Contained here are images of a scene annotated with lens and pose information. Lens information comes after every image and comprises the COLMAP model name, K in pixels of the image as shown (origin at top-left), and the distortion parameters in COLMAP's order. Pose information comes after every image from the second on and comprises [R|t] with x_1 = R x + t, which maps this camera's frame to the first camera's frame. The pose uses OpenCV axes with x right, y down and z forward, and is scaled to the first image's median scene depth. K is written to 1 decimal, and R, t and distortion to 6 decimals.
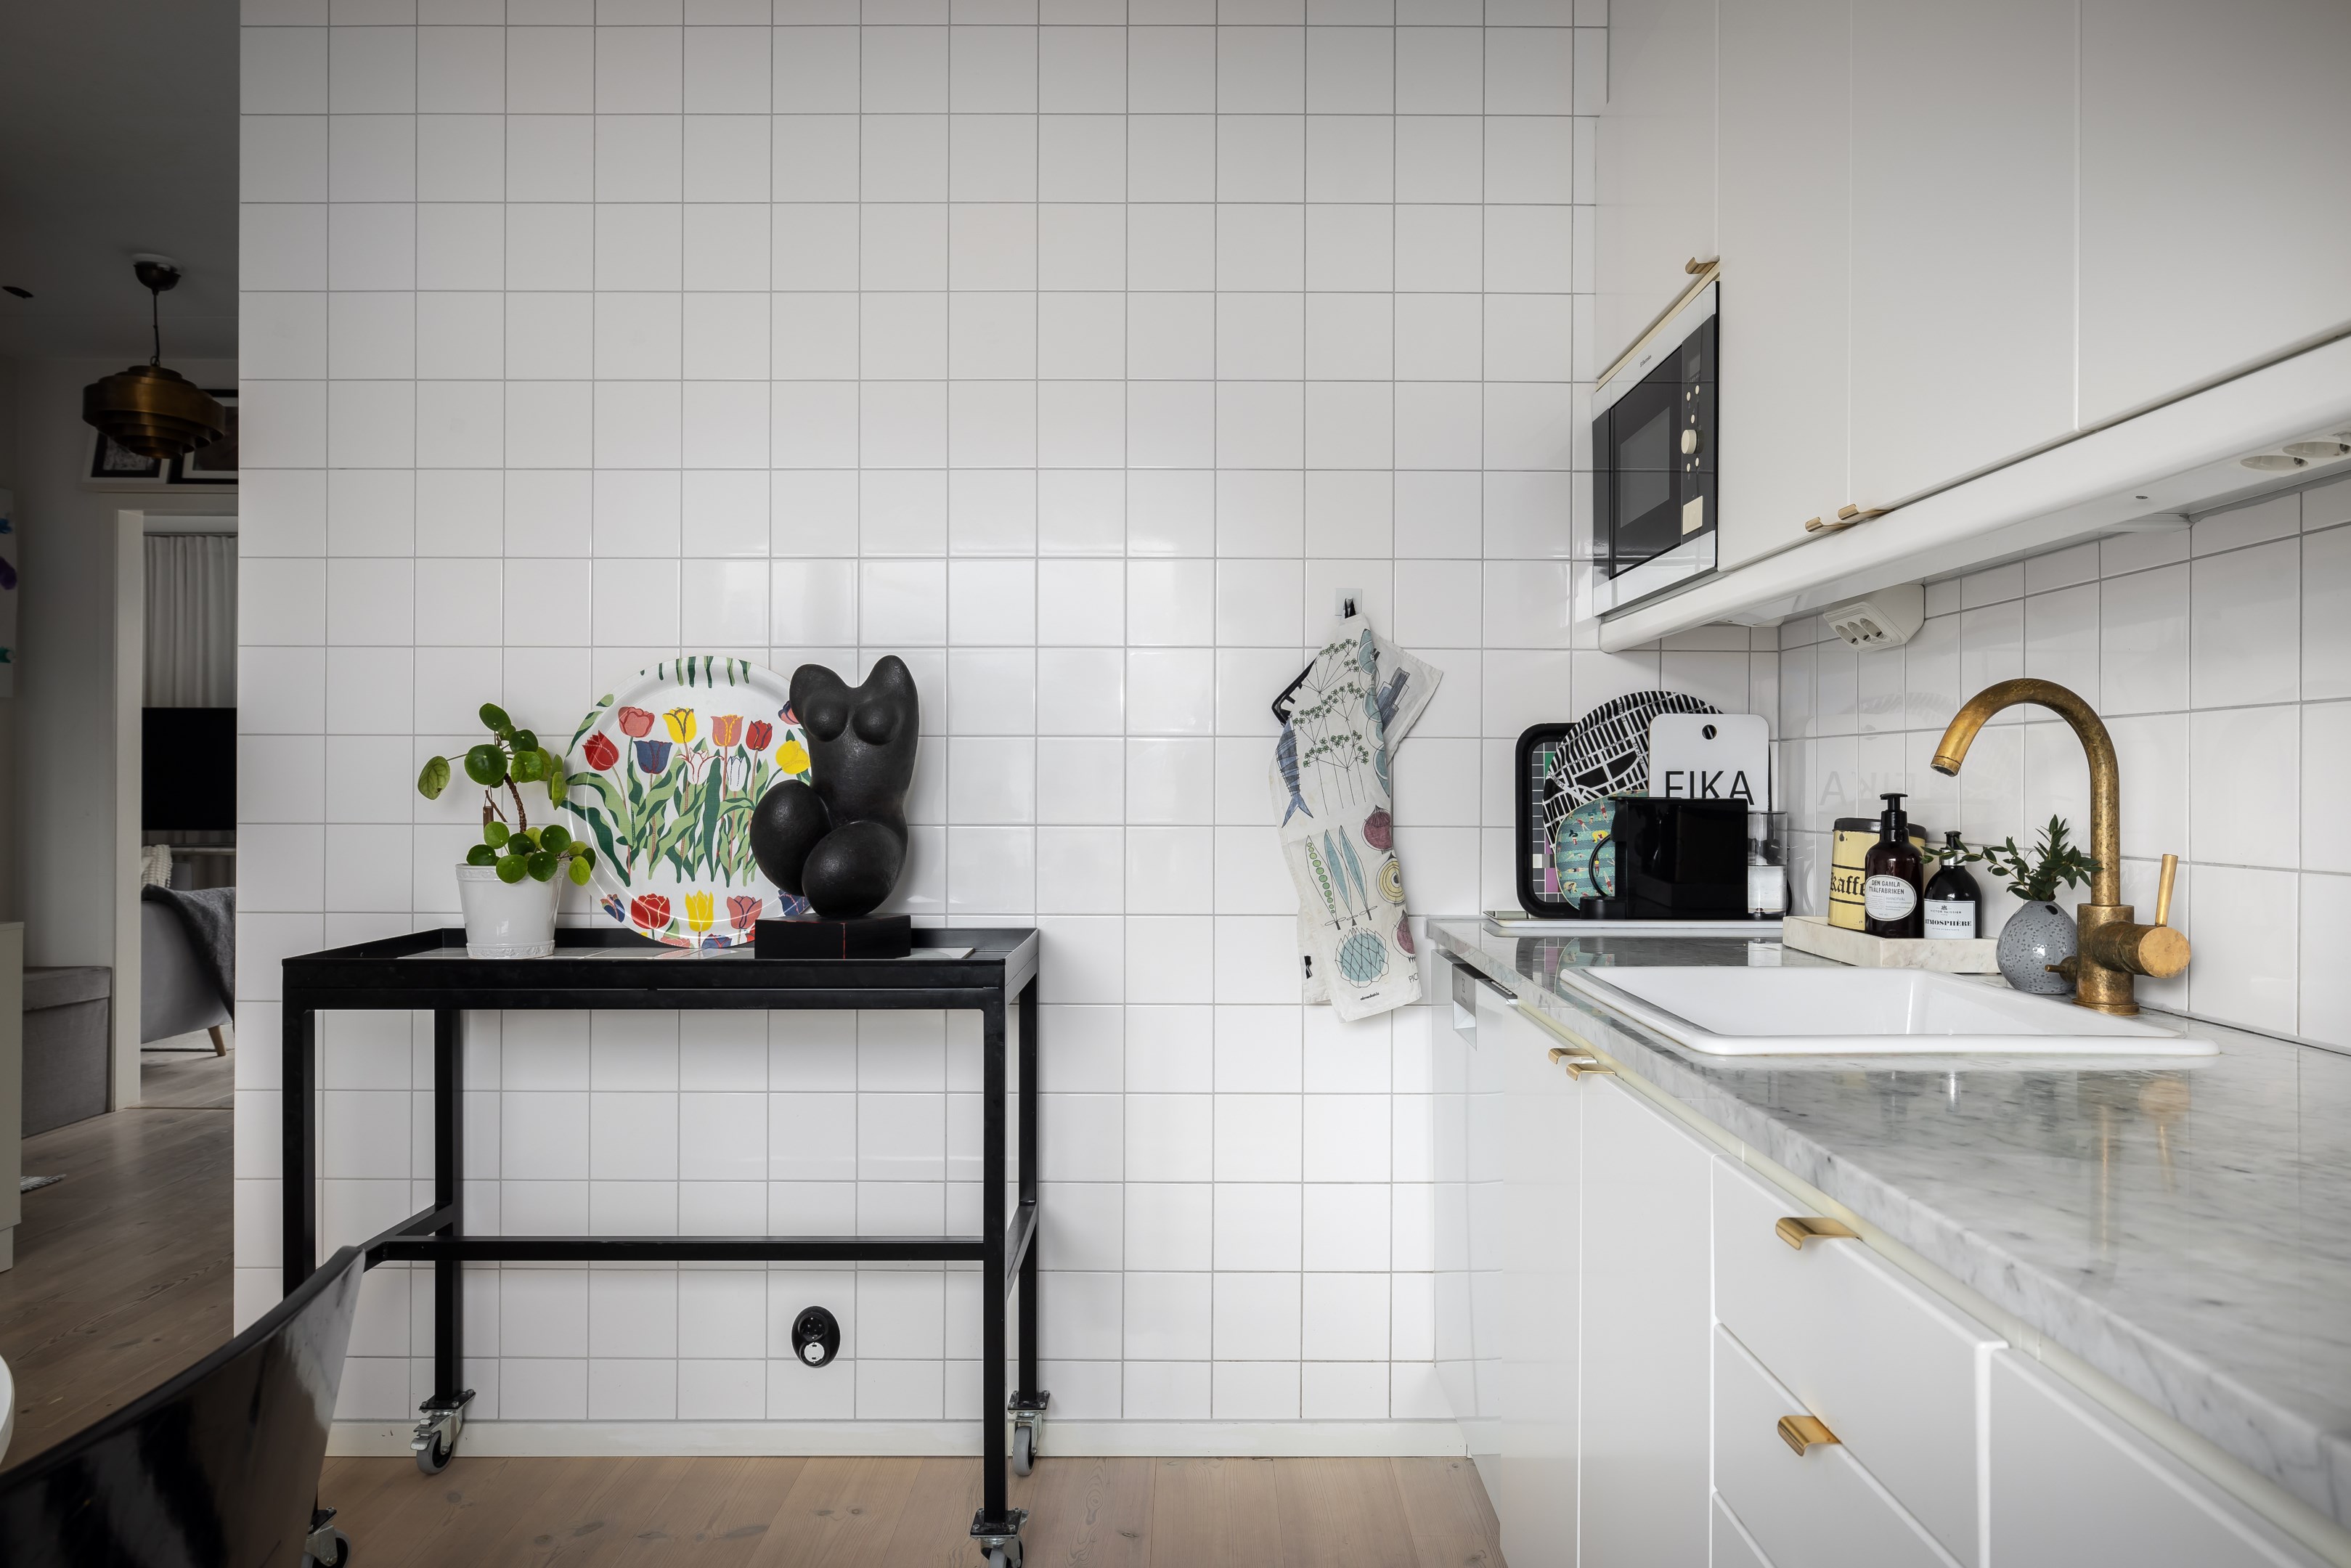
lens RADIAL K [[1567.5, 0, 1186.0], [0, 1567.5, 781.2], [0, 0, 1]] dist [-0.004321, 0.002589]
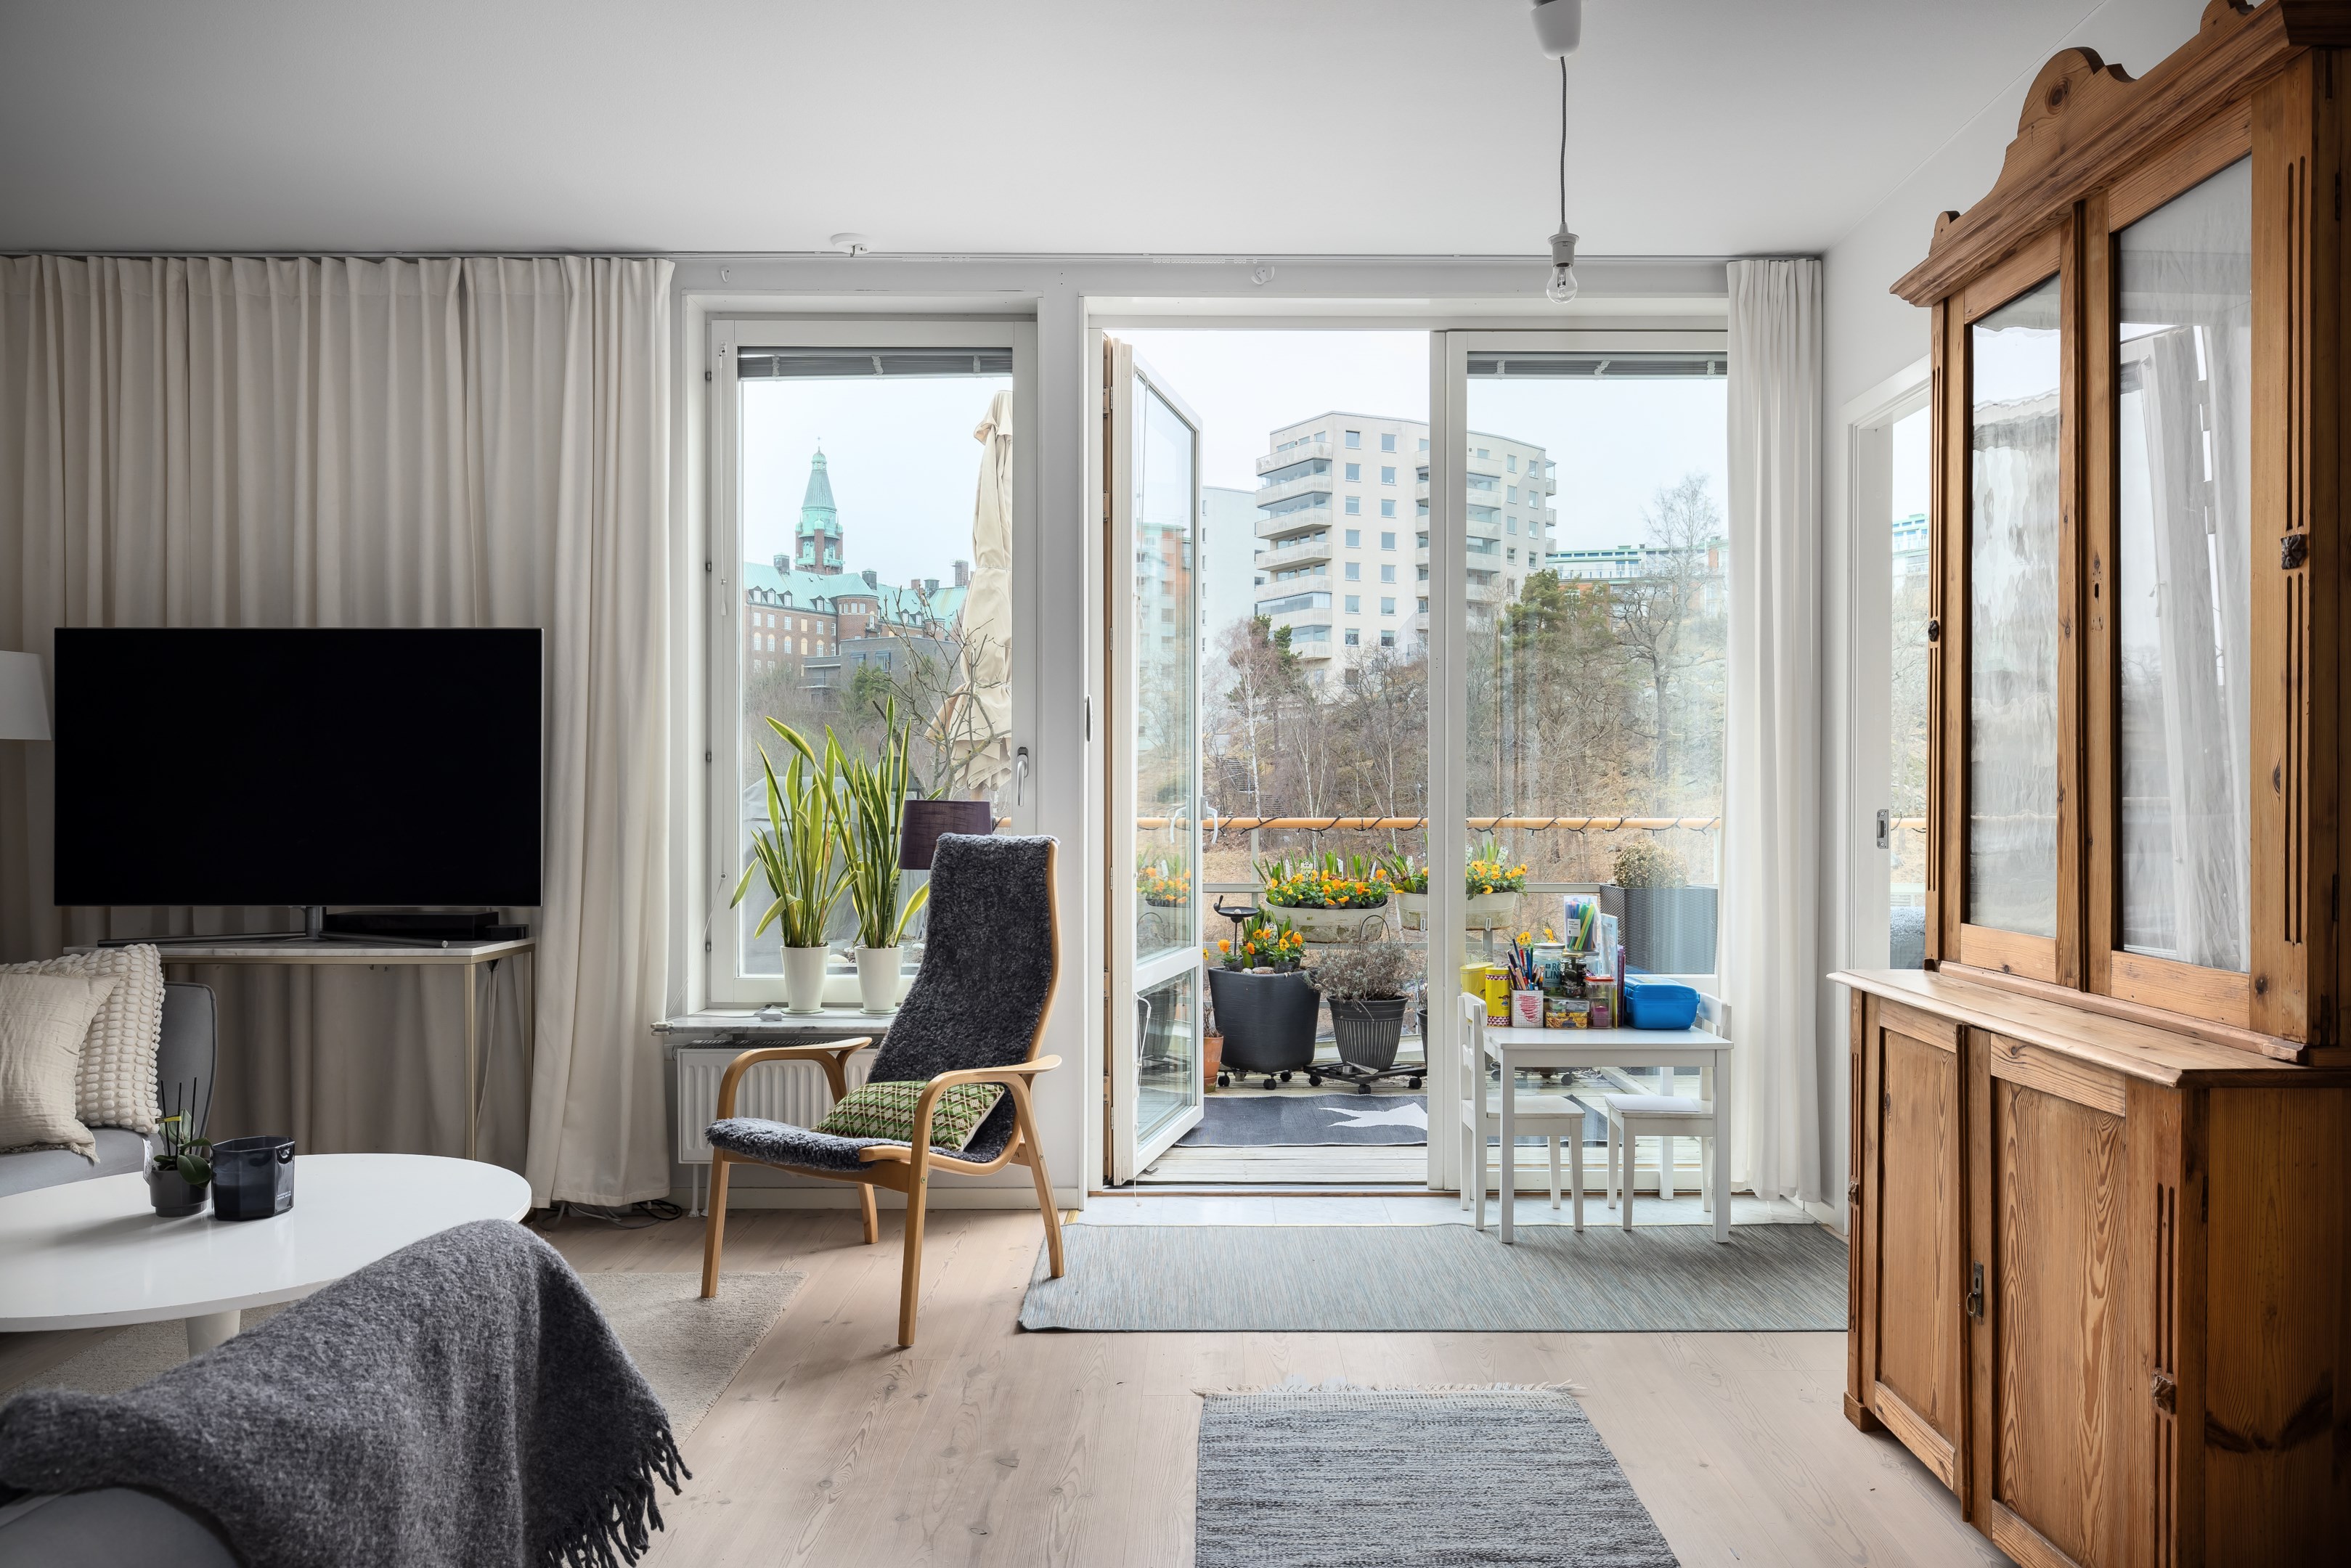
lens RADIAL K [[1567.5, 0, 1218.7], [0, 1567.5, 822.8], [0, 0, 1]] dist [-0.004321, 0.002589]
pose [[0.999775, -0.001732, 0.021124, -0.359248], [0.001498, 0.999937, 0.011129, 0.003317], [-0.021142, -0.011095, 0.999715, 0.552961]]
